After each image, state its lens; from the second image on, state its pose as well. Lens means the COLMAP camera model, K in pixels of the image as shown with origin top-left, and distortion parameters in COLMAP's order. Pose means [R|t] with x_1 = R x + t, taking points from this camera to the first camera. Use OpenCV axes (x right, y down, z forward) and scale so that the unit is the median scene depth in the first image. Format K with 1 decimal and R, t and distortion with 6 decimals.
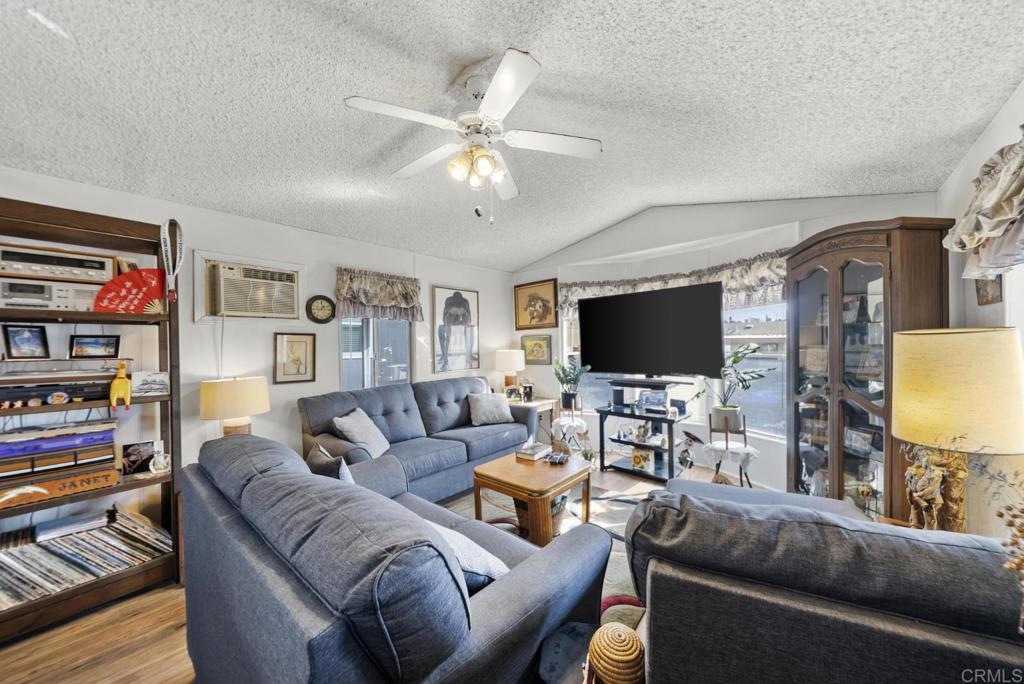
lens RADIAL K [[351.7, 0, 510.1], [0, 351.7, 339.6], [0, 0, 1]] dist [0.001359, 0.000014]
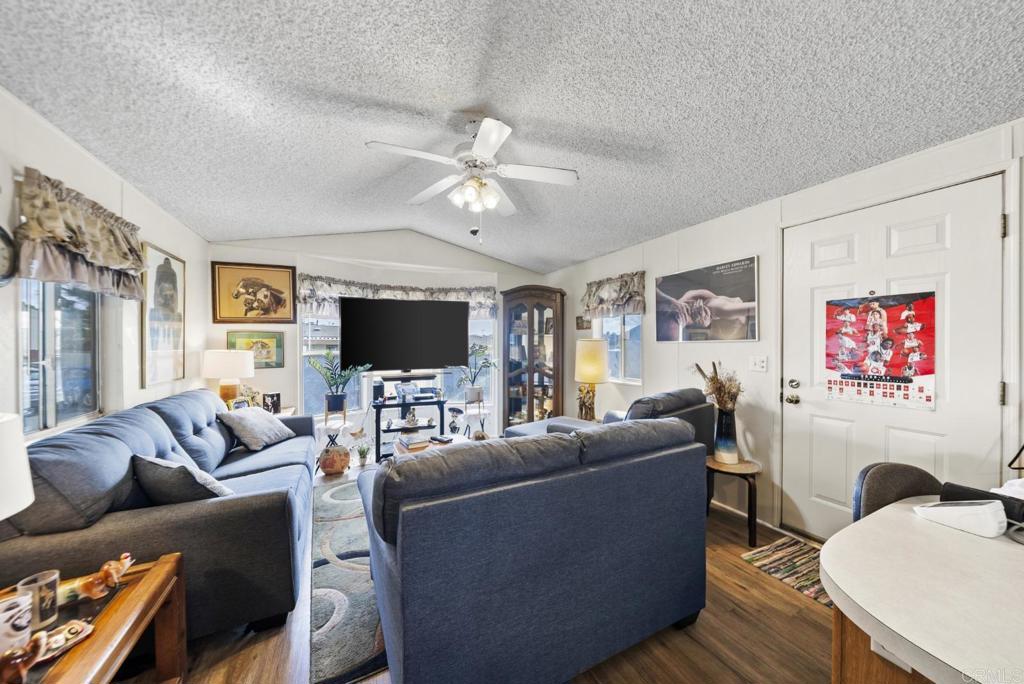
lens RADIAL K [[356.1, 0, 516.1], [0, 356.1, 344.4], [0, 0, 1]] dist [-0.003458, 0.000200]
pose [[0.381050, 0.010419, 0.924496, -0.509775], [-0.017917, 0.999832, -0.003884, 0.010659], [-0.924381, -0.015084, 0.381173, 0.177441]]
